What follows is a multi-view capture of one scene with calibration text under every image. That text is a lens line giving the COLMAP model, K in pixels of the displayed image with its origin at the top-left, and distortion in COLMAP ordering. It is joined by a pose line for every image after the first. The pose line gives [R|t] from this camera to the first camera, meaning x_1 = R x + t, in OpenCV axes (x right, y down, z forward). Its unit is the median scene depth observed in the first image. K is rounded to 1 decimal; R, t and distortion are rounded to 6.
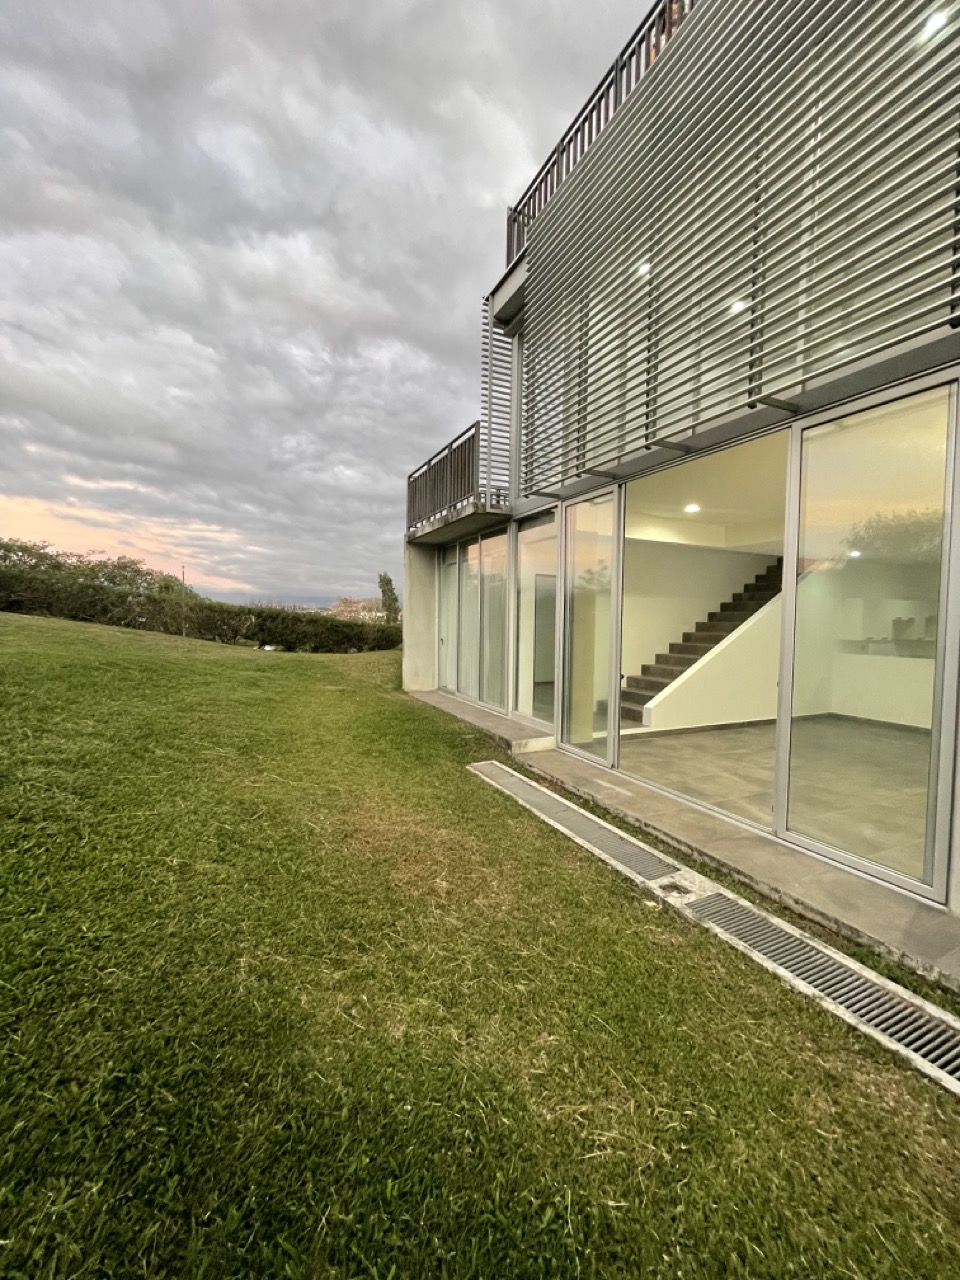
lens RADIAL K [[507.7, 0, 480.0], [0, 507.7, 640.0], [0, 0, 1]] dist [-0.001674, 0.000503]
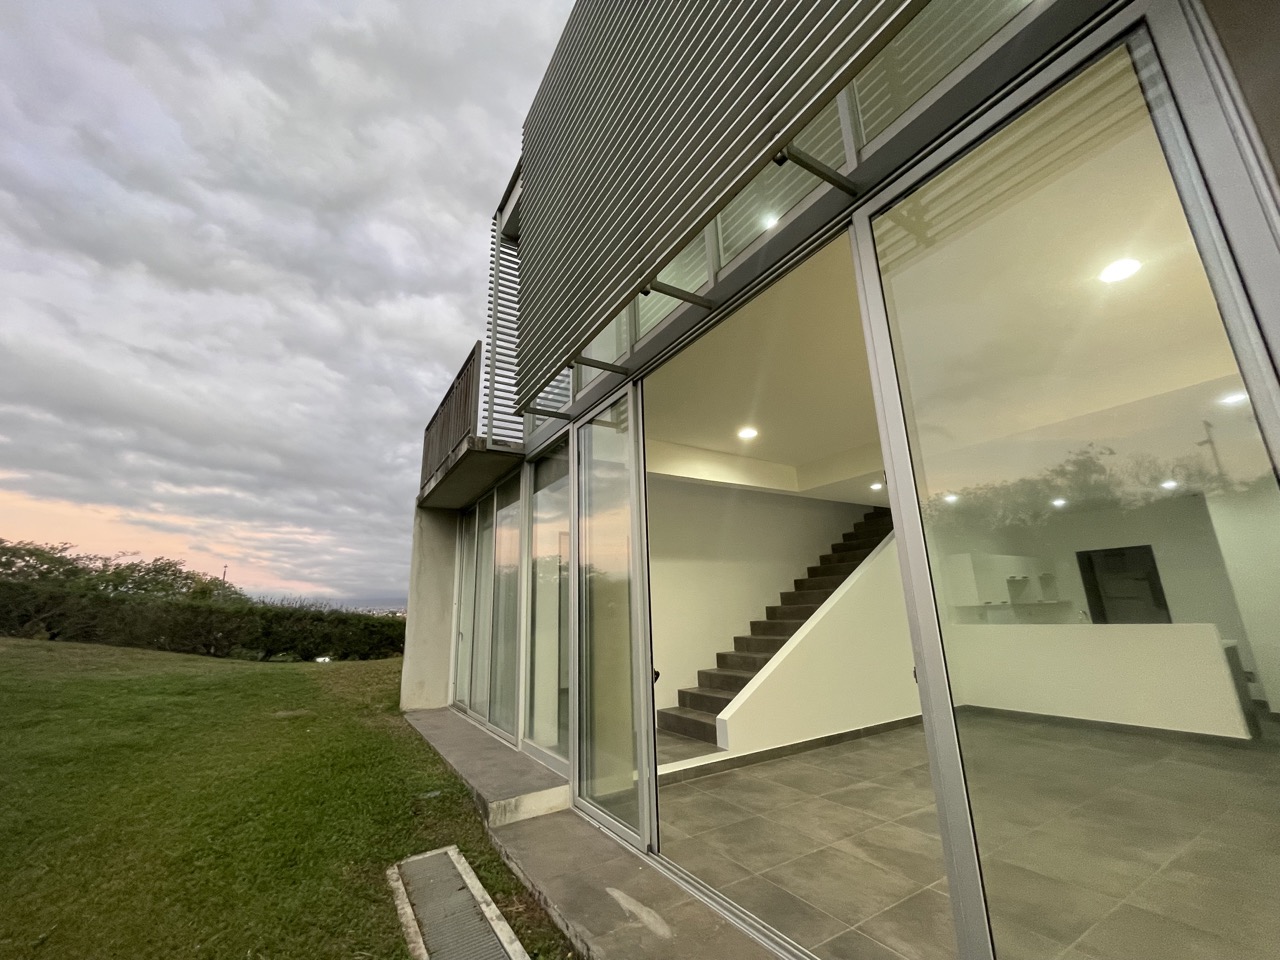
lens RADIAL K [[507.7, 0, 640.0], [0, 507.7, 480.0], [0, 0, 1]] dist [-0.001674, 0.000503]
pose [[0.992838, -0.015738, 0.118429, 0.141772], [0.049747, 0.955721, -0.290039, 0.019238], [-0.108620, 0.293854, 0.949659, 0.267633]]
